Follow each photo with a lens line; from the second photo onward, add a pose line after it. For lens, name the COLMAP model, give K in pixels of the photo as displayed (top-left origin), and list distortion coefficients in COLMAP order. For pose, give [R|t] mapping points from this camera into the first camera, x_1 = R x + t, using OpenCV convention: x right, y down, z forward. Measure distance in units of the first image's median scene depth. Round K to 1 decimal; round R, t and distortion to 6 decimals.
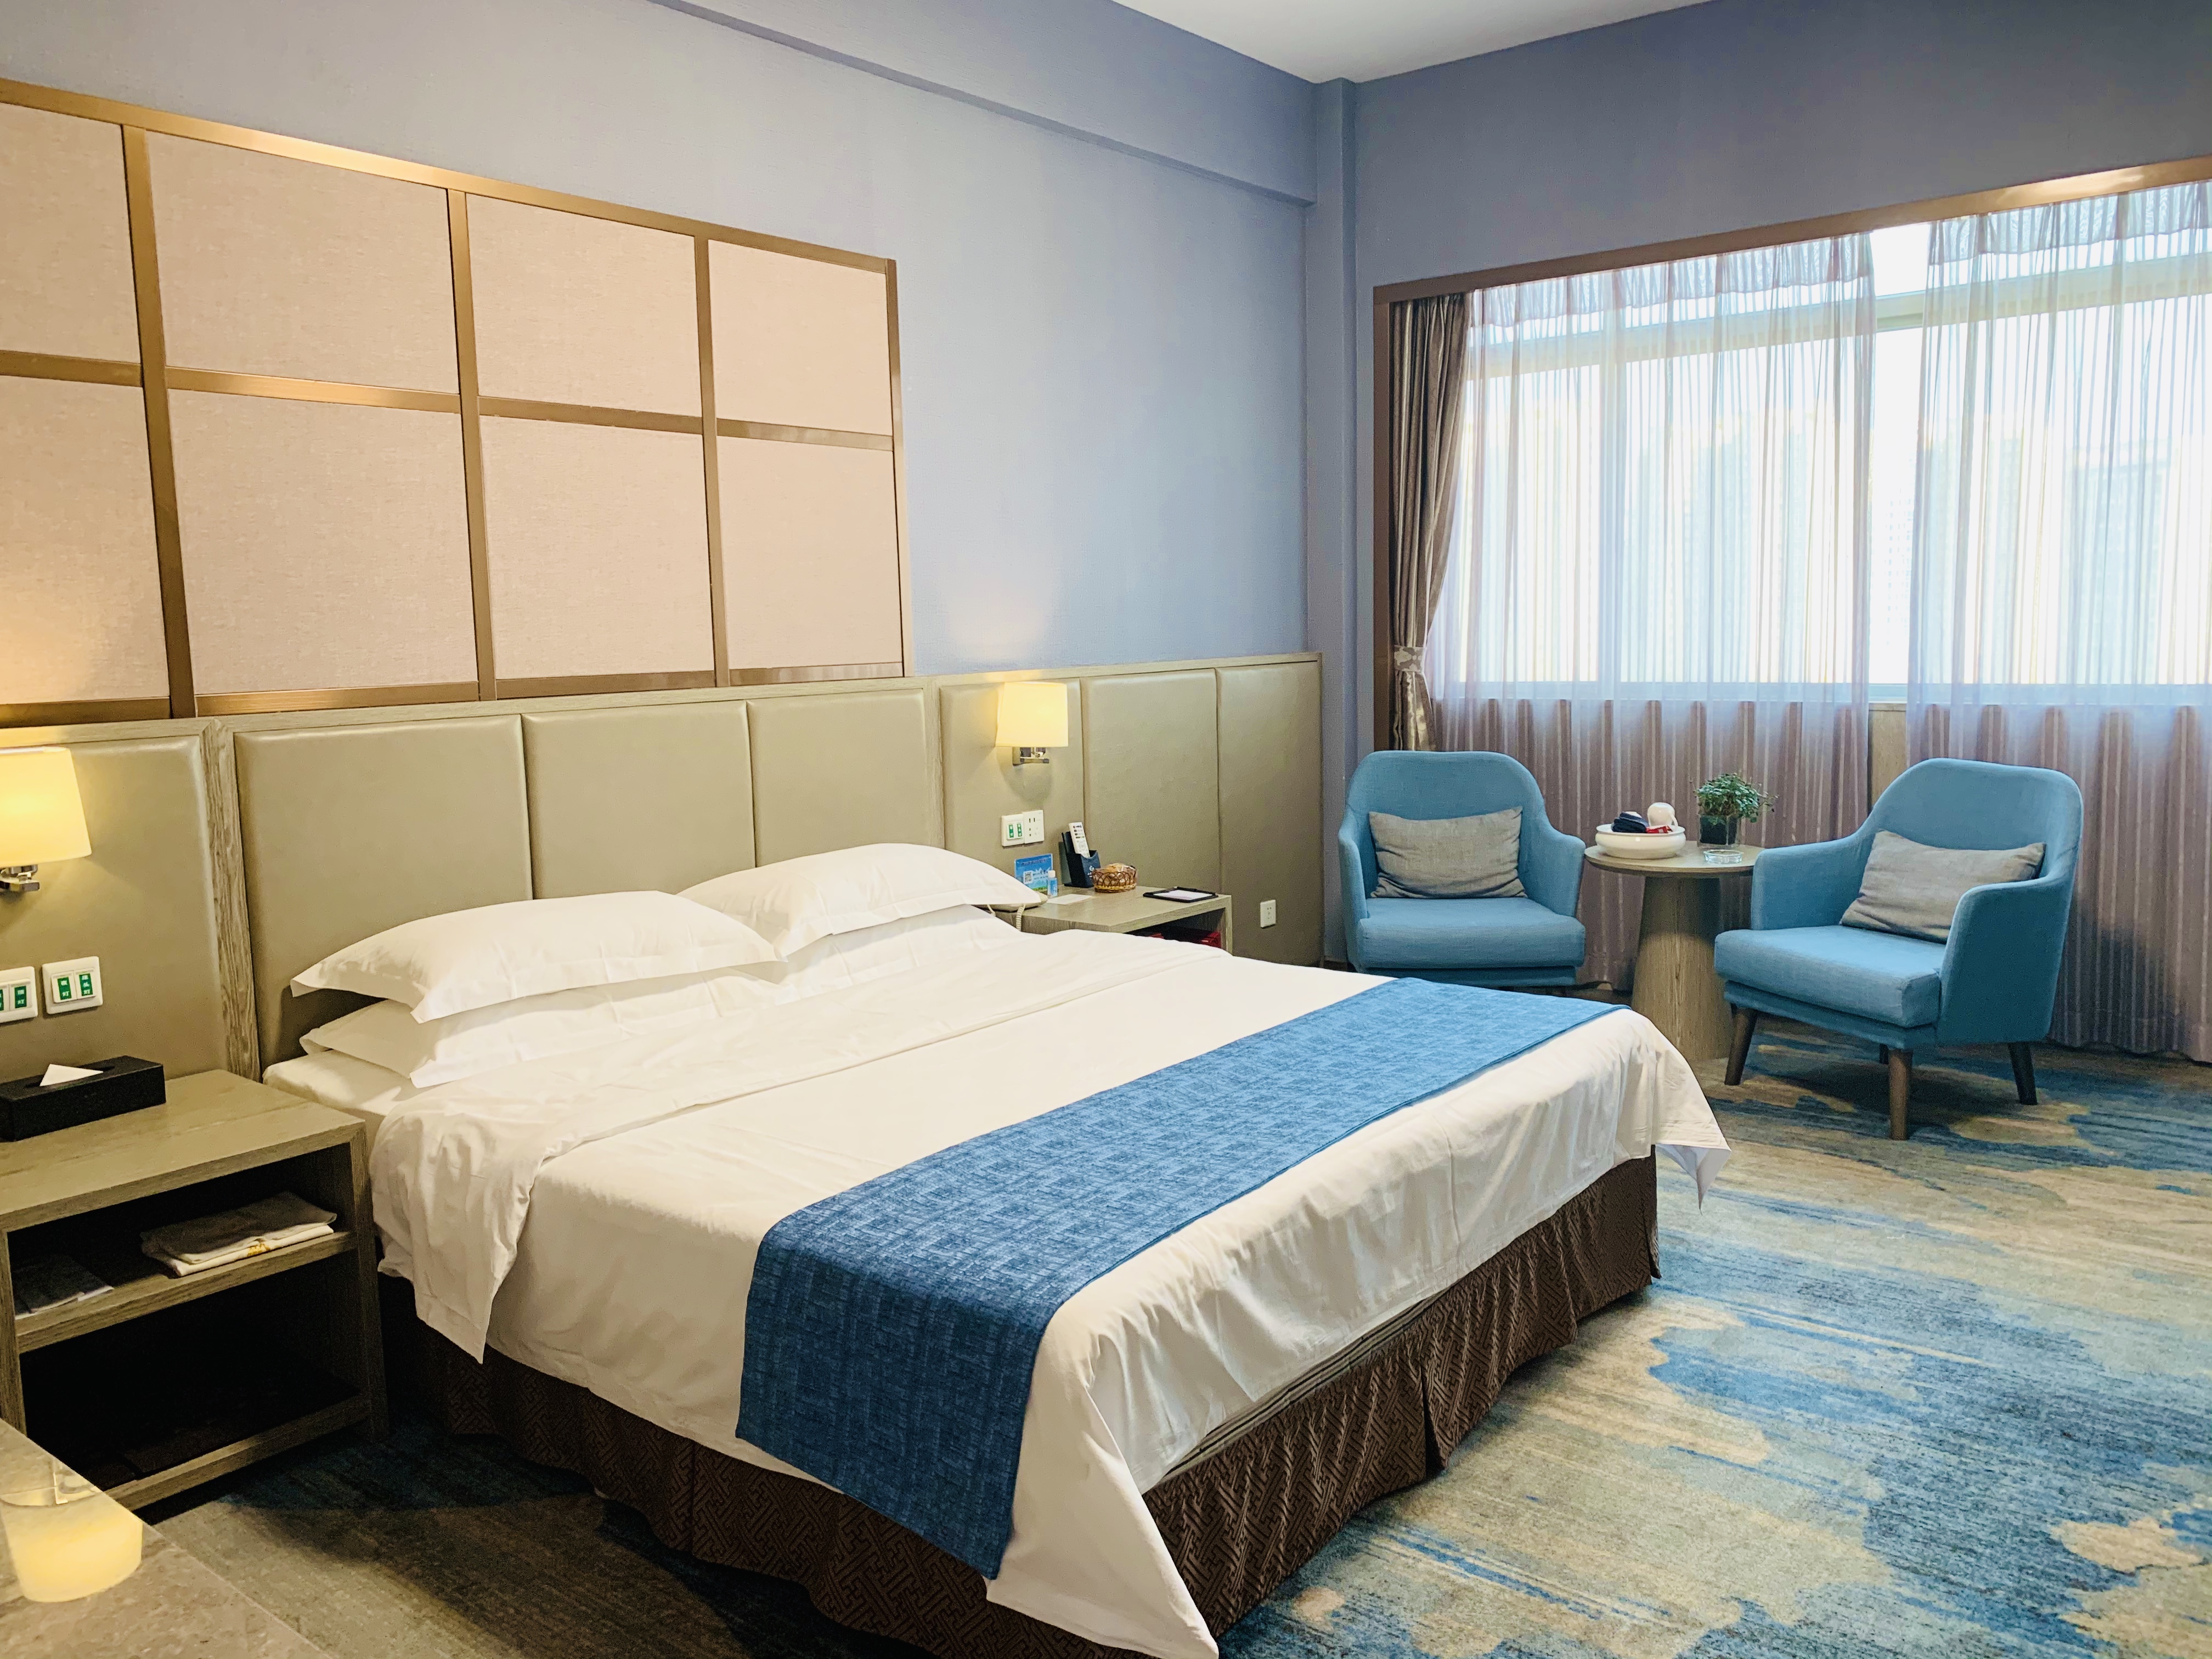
lens RADIAL K [[1725.6, 0, 1106.0], [0, 1725.6, 829.5], [0, 0, 1]] dist [-0.001459, -0.000228]
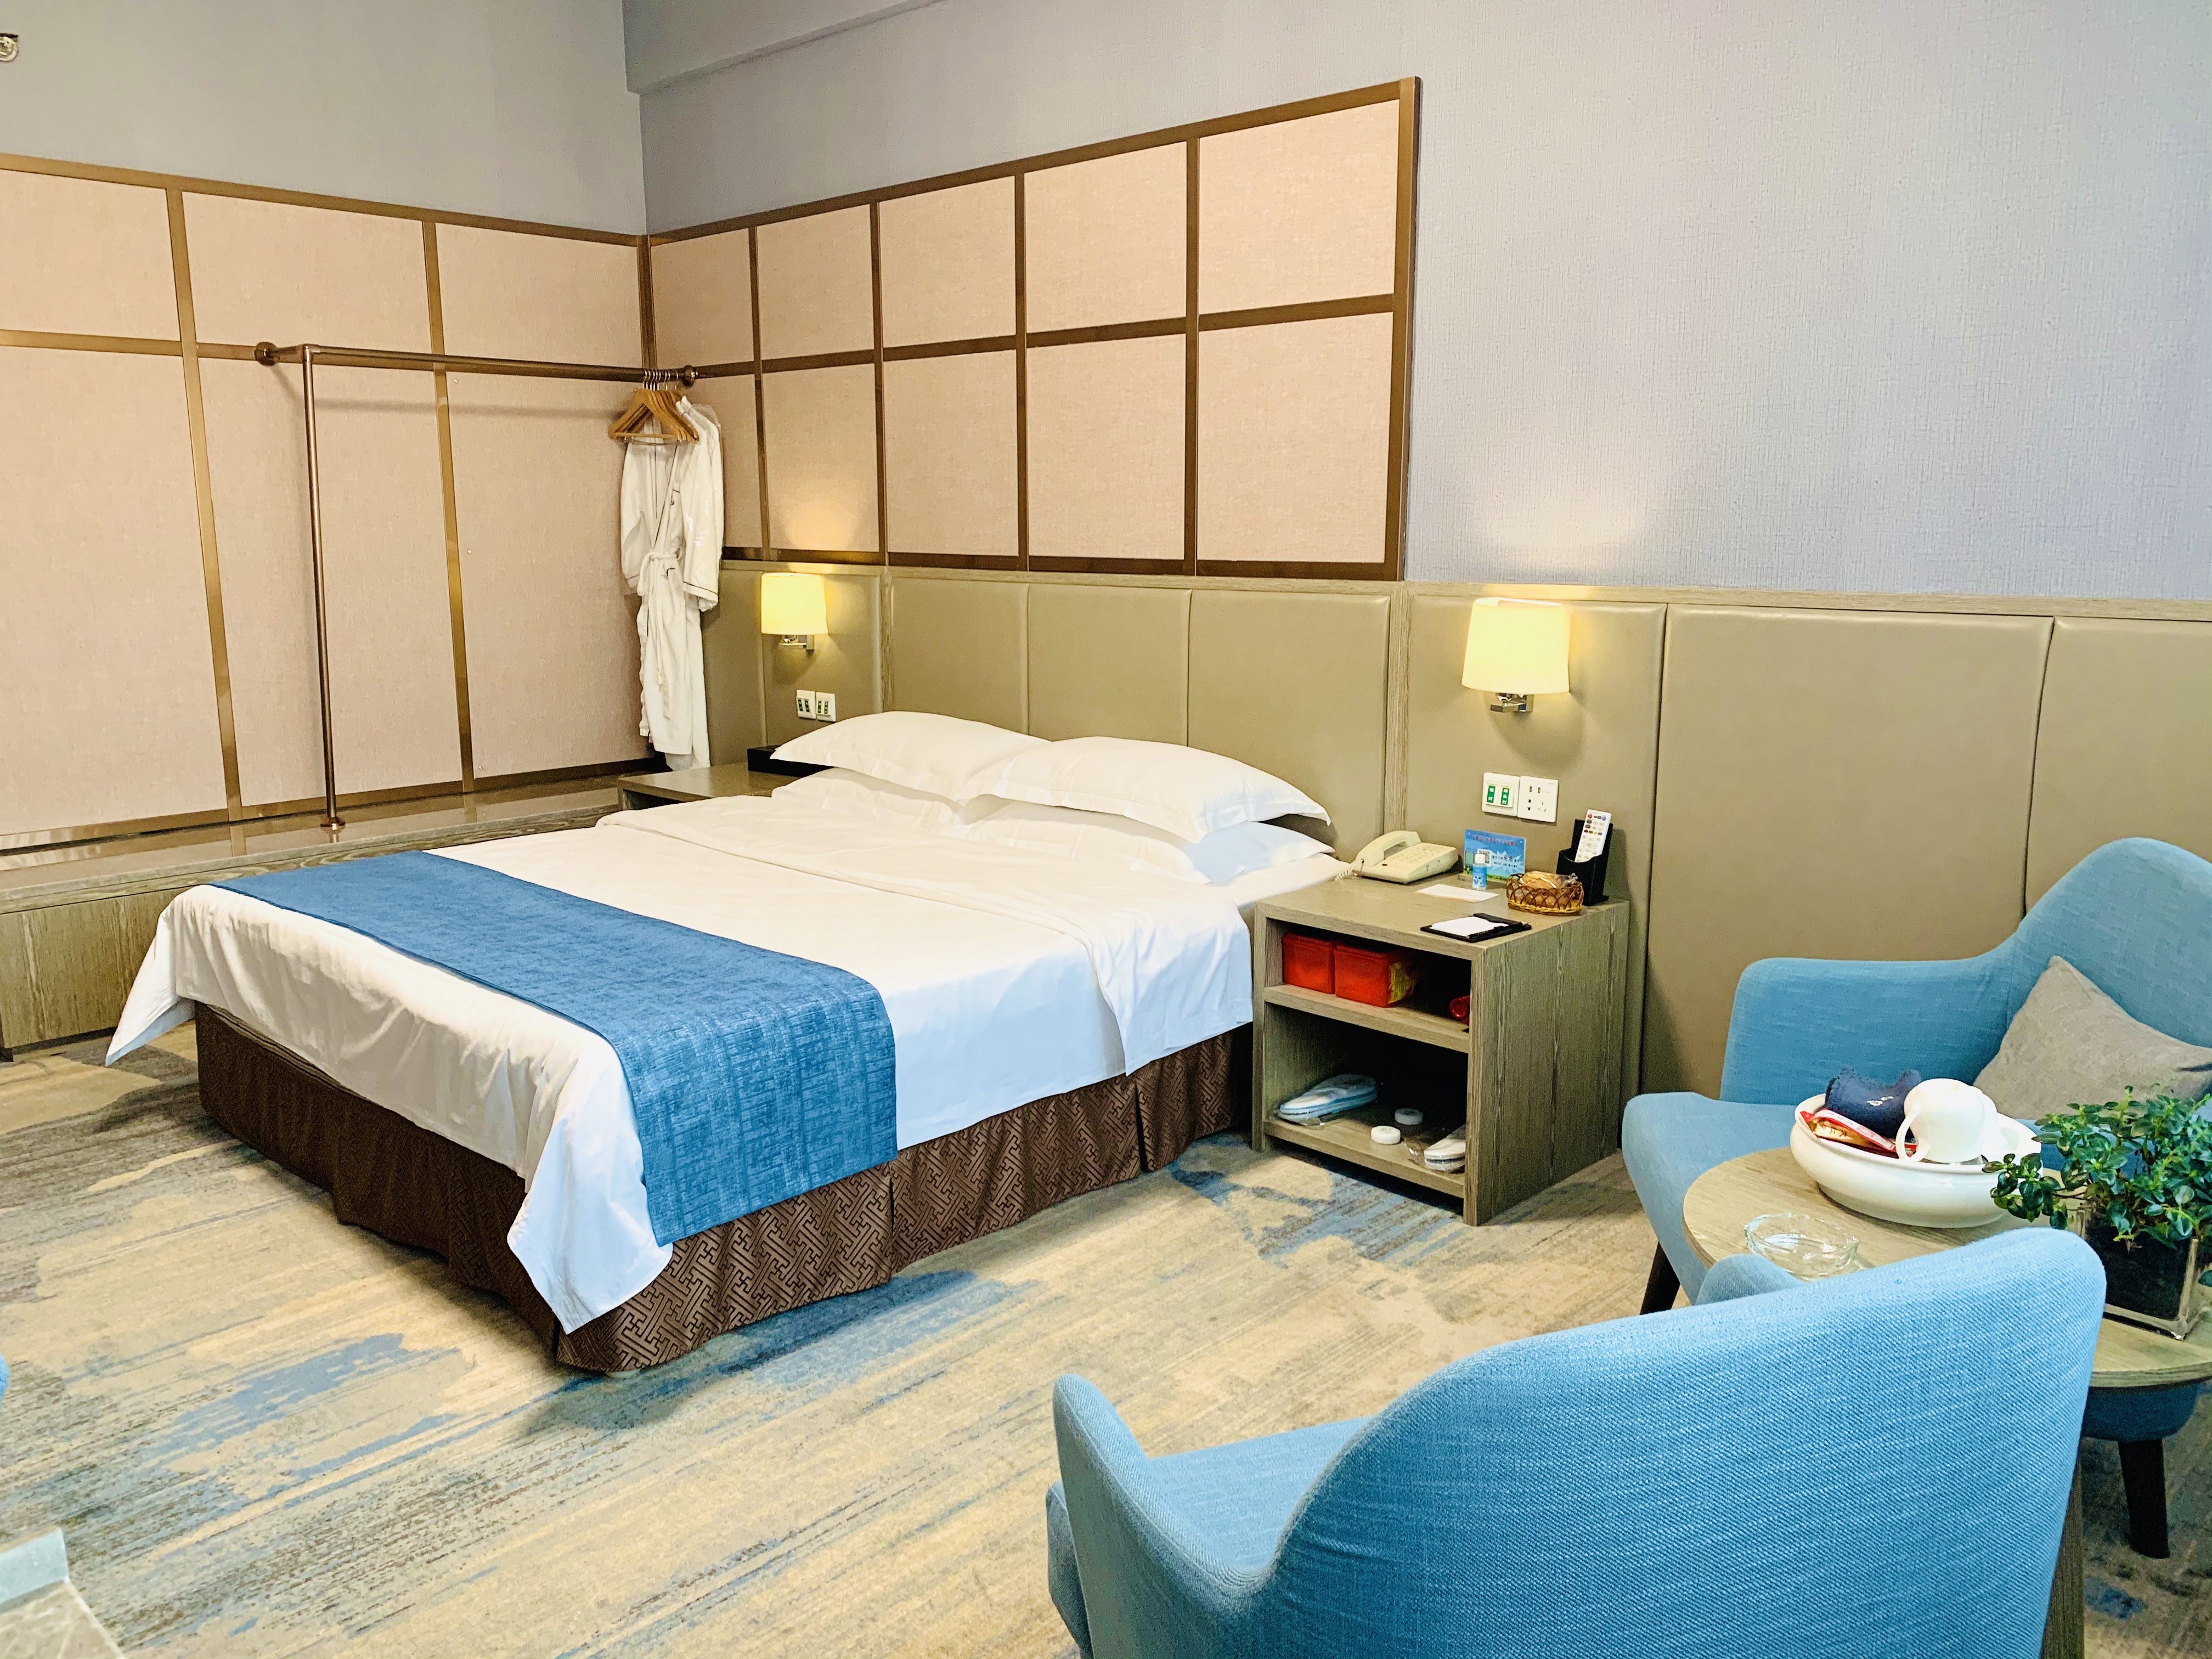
lens RADIAL K [[1679.0, 0, 1106.0], [0, 1679.0, 829.5], [0, 0, 1]] dist [0.152484, -0.347902]
pose [[-0.077095, 0.204073, -0.975915, 0.858375], [-0.124540, 0.969191, 0.212505, -0.150622], [0.989215, 0.137924, -0.049305, 1.053544]]
